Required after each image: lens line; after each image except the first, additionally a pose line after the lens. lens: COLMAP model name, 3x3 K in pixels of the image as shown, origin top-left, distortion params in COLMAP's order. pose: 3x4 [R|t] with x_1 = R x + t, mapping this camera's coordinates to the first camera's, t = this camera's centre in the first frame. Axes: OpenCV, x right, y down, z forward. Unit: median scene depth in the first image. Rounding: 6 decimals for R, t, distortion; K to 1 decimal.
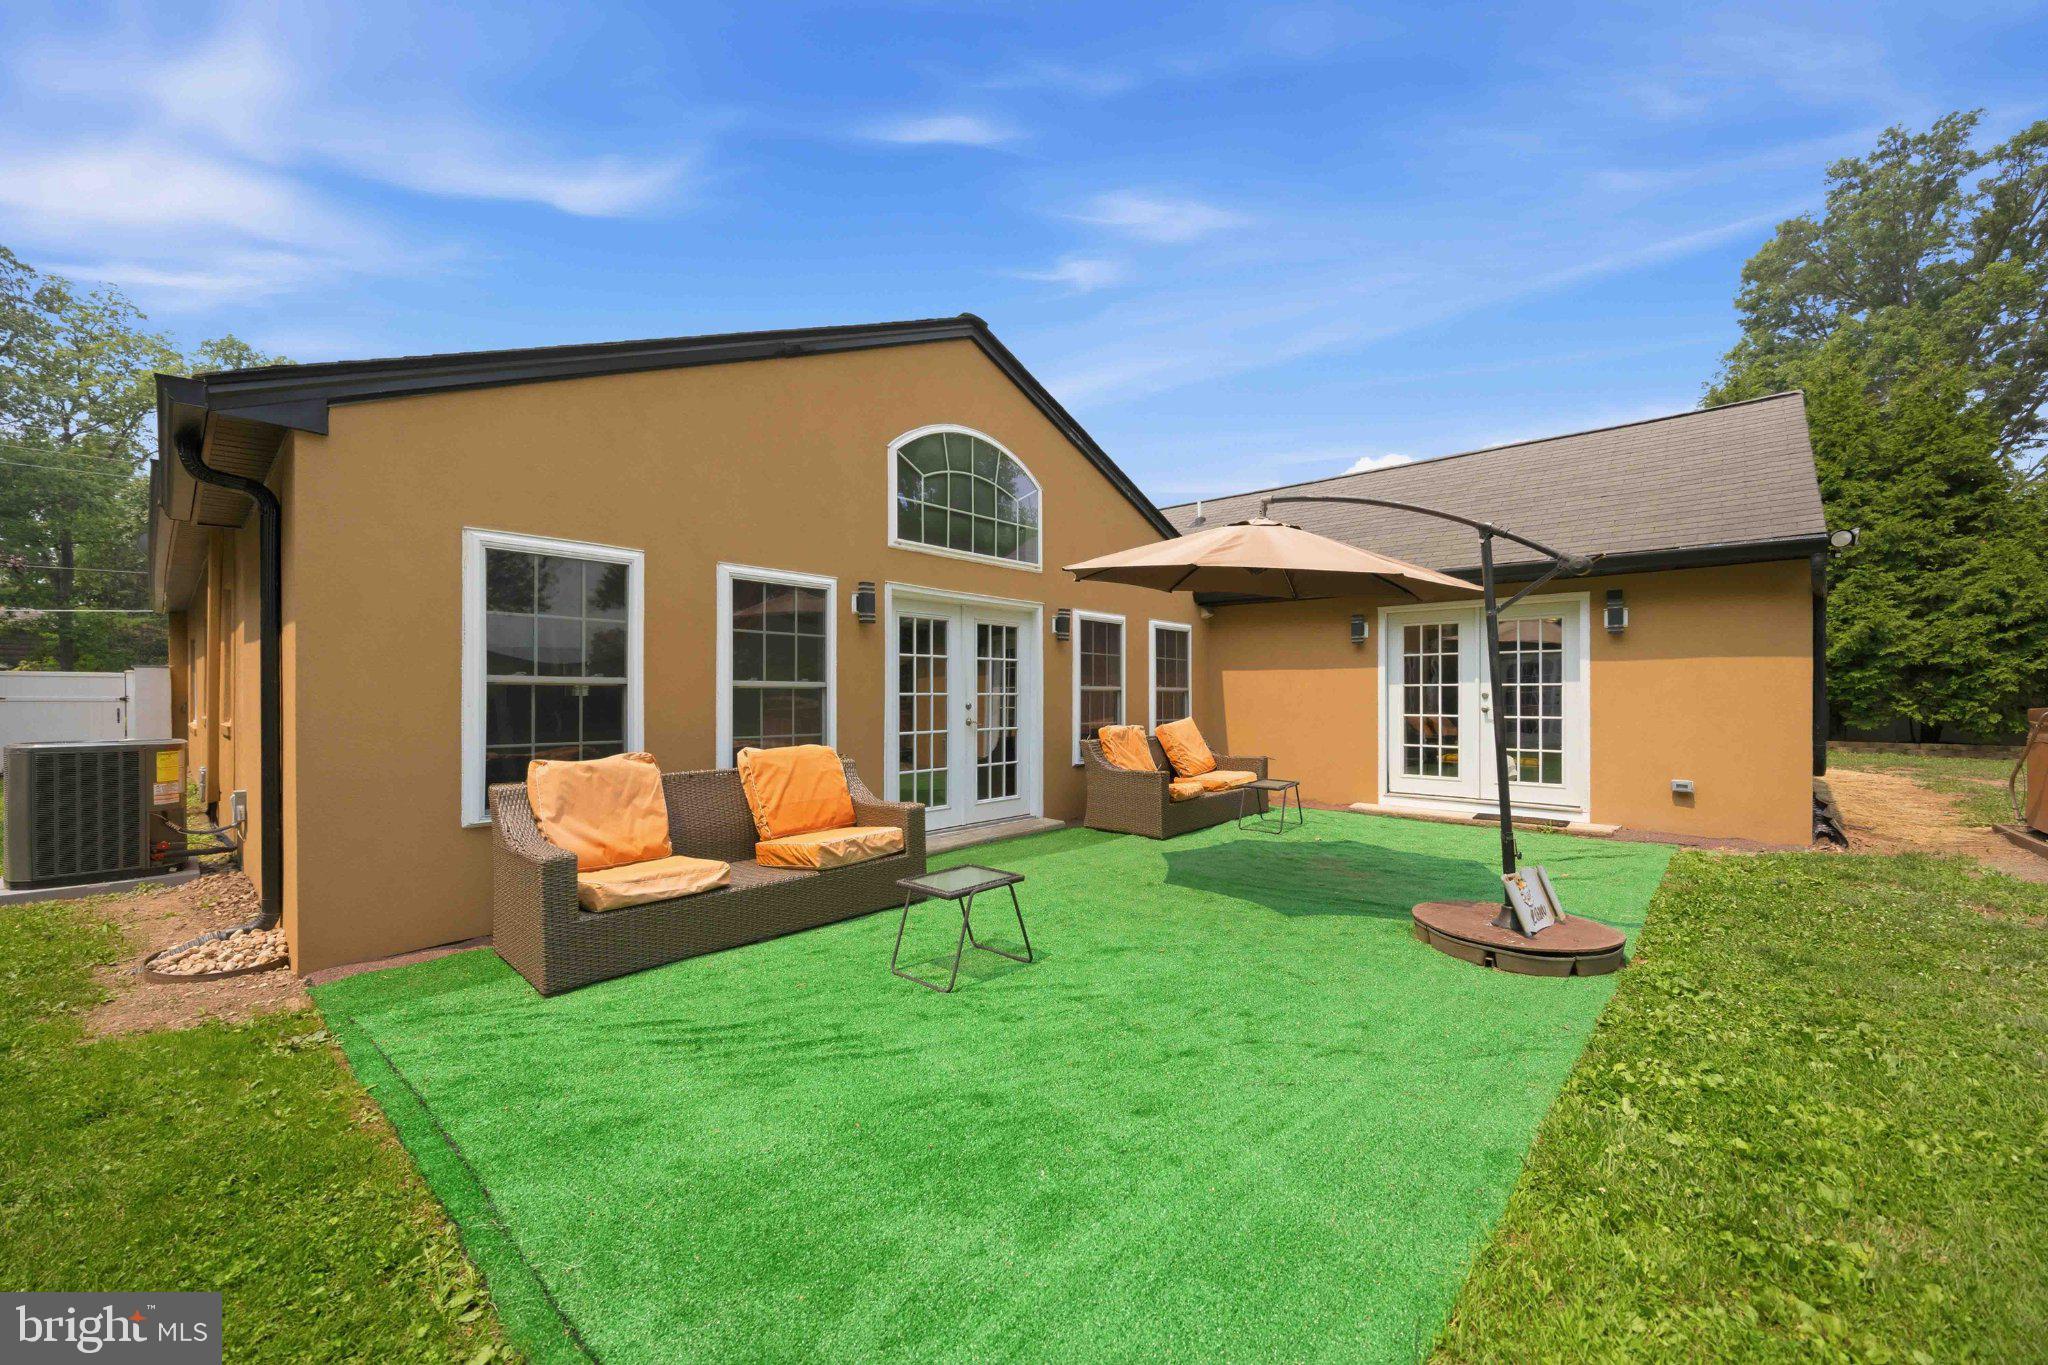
lens RADIAL K [[794.6, 0, 1019.6], [0, 794.6, 693.7], [0, 0, 1]] dist [-0.001741, -0.000221]
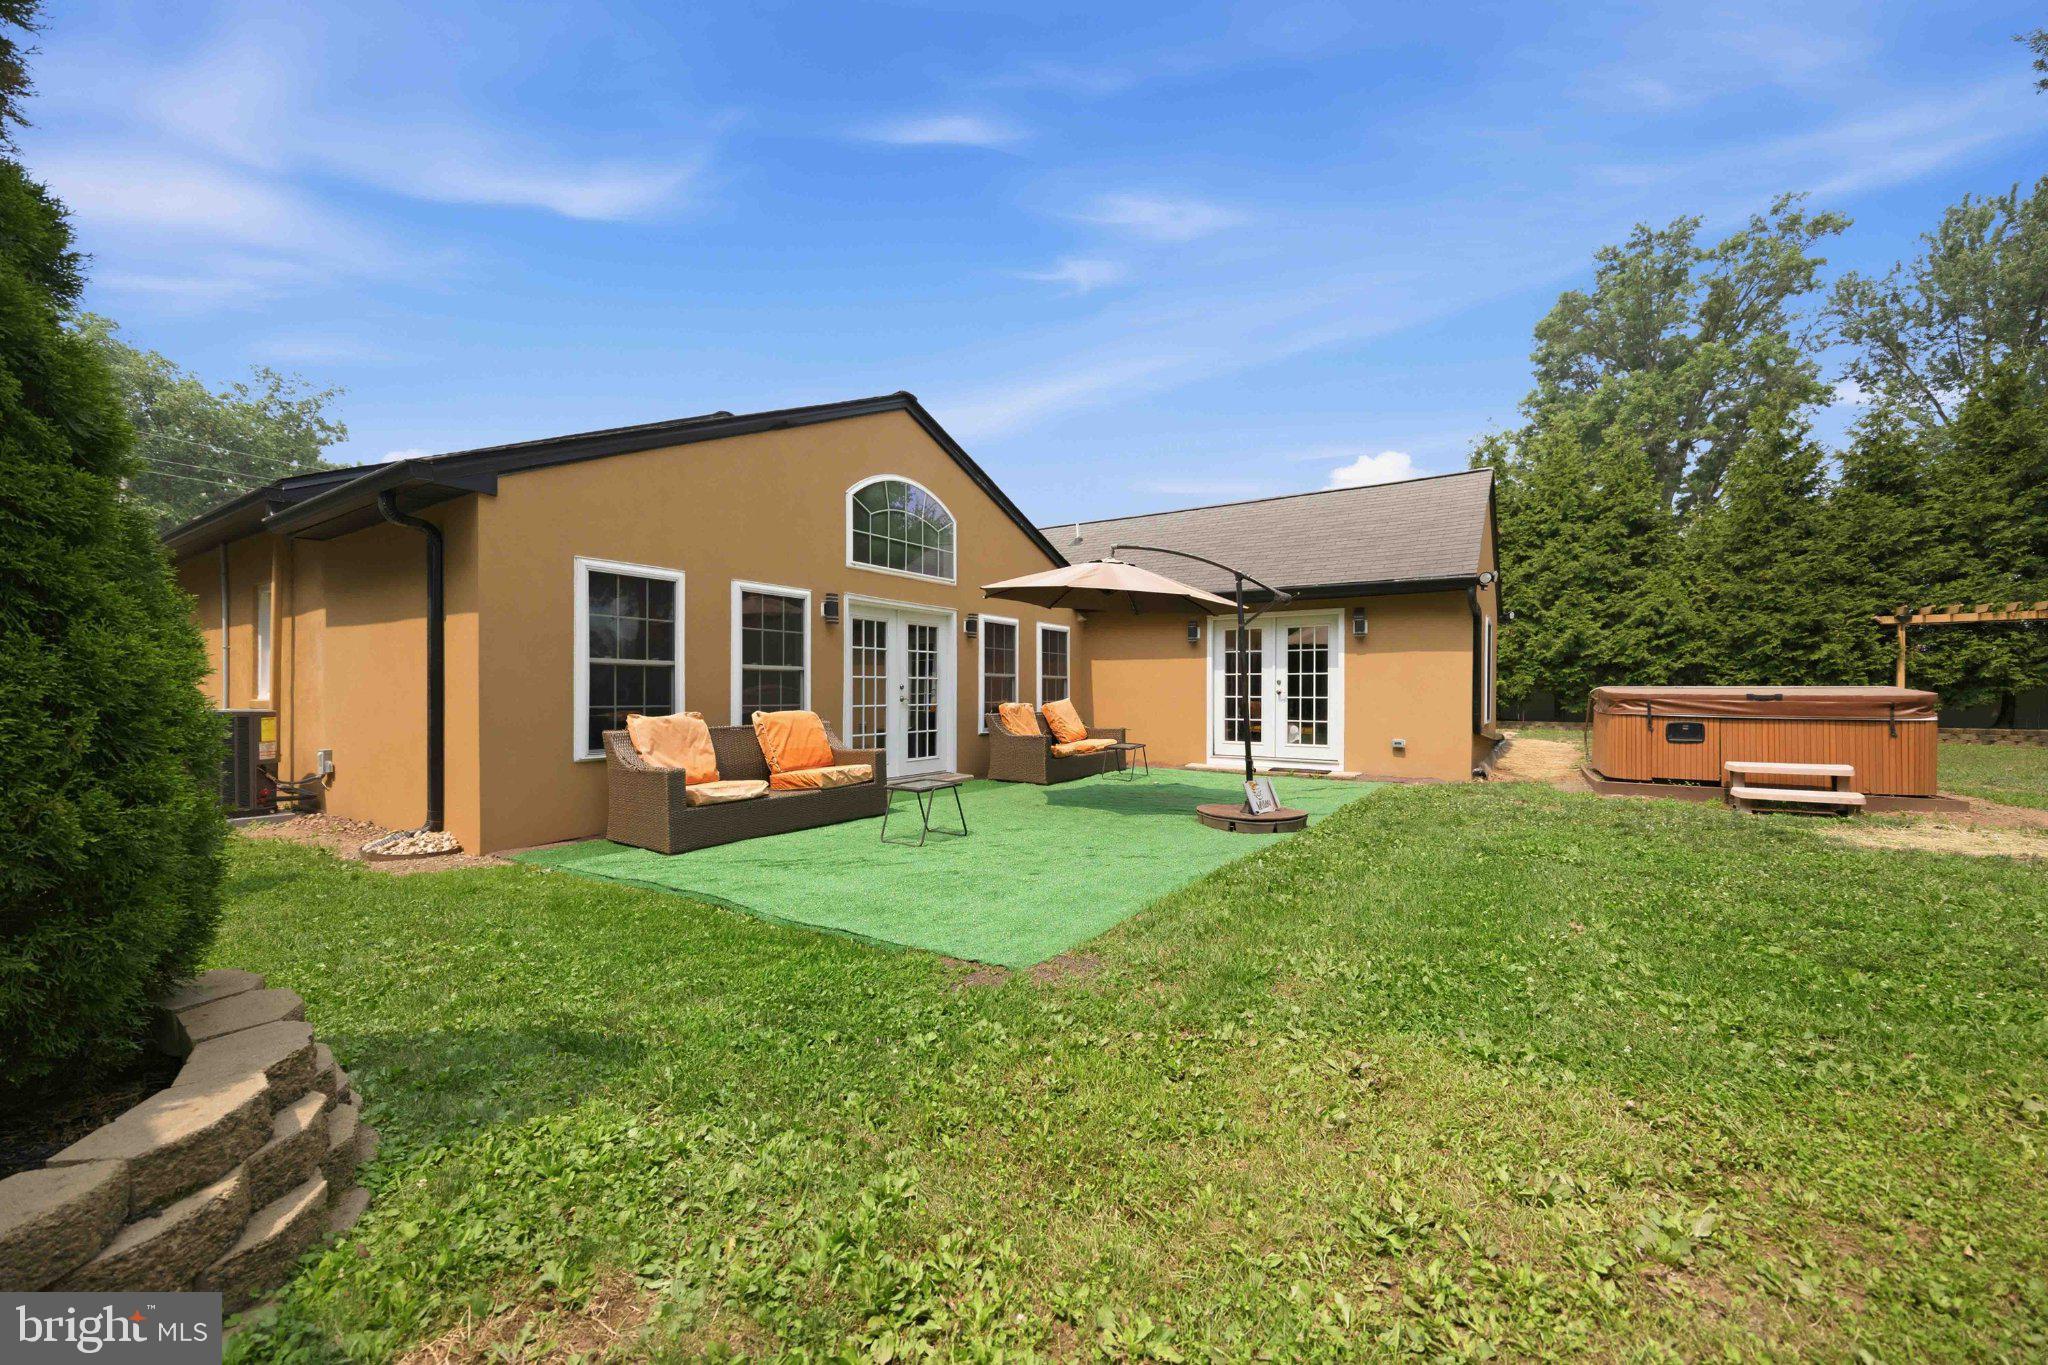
lens RADIAL K [[796.5, 0, 1030.5], [0, 796.5, 678.8], [0, 0, 1]] dist [0.002418, -0.000143]
pose [[0.987976, 0.004619, 0.154536, -0.052239], [-0.002502, 0.999900, -0.013893, 0.018201], [-0.154584, 0.013339, 0.987890, -0.308086]]
